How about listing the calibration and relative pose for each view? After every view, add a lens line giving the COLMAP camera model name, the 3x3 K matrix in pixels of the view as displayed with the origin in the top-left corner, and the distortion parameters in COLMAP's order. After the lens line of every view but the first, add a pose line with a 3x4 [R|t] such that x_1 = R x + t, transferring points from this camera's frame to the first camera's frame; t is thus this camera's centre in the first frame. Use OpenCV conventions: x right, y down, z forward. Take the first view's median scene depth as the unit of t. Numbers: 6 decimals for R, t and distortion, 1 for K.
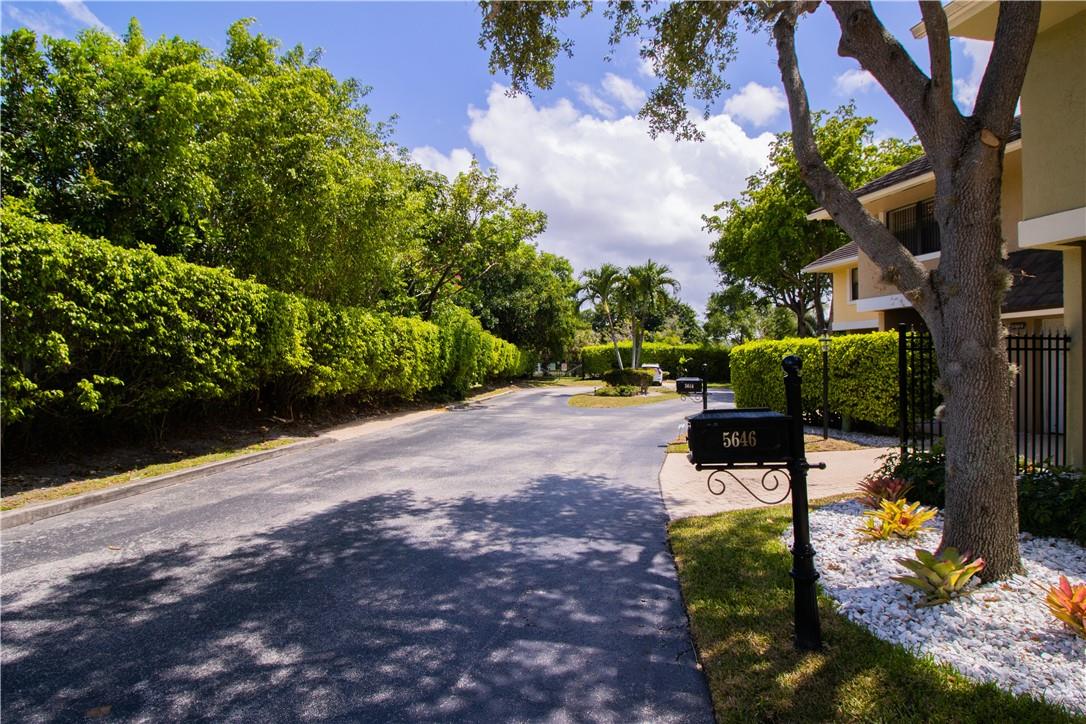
lens RADIAL K [[569.6, 0, 548.8], [0, 569.6, 354.6], [0, 0, 1]] dist [-0.010821, -0.000739]
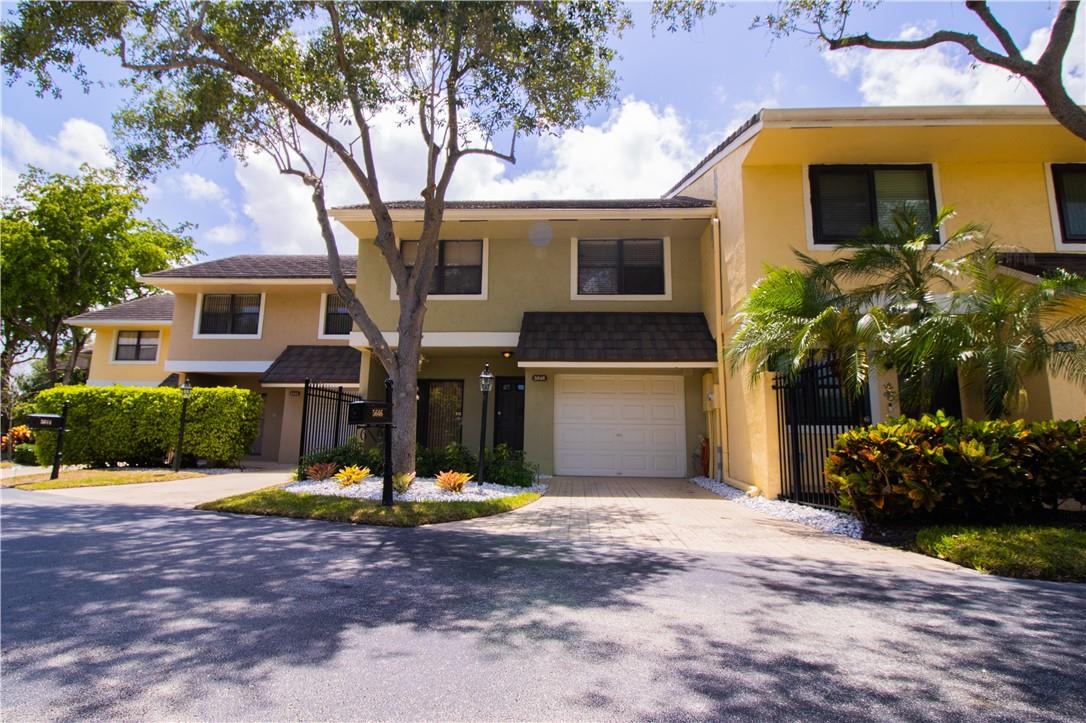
lens RADIAL K [[569.6, 0, 531.5], [0, 569.6, 351.0], [0, 0, 1]] dist [-0.010821, -0.000739]
pose [[0.296712, 0.170785, 0.939571, -0.443065], [-0.035142, 0.985165, -0.167975, 0.071686], [-0.954320, 0.016821, 0.298312, -0.066822]]
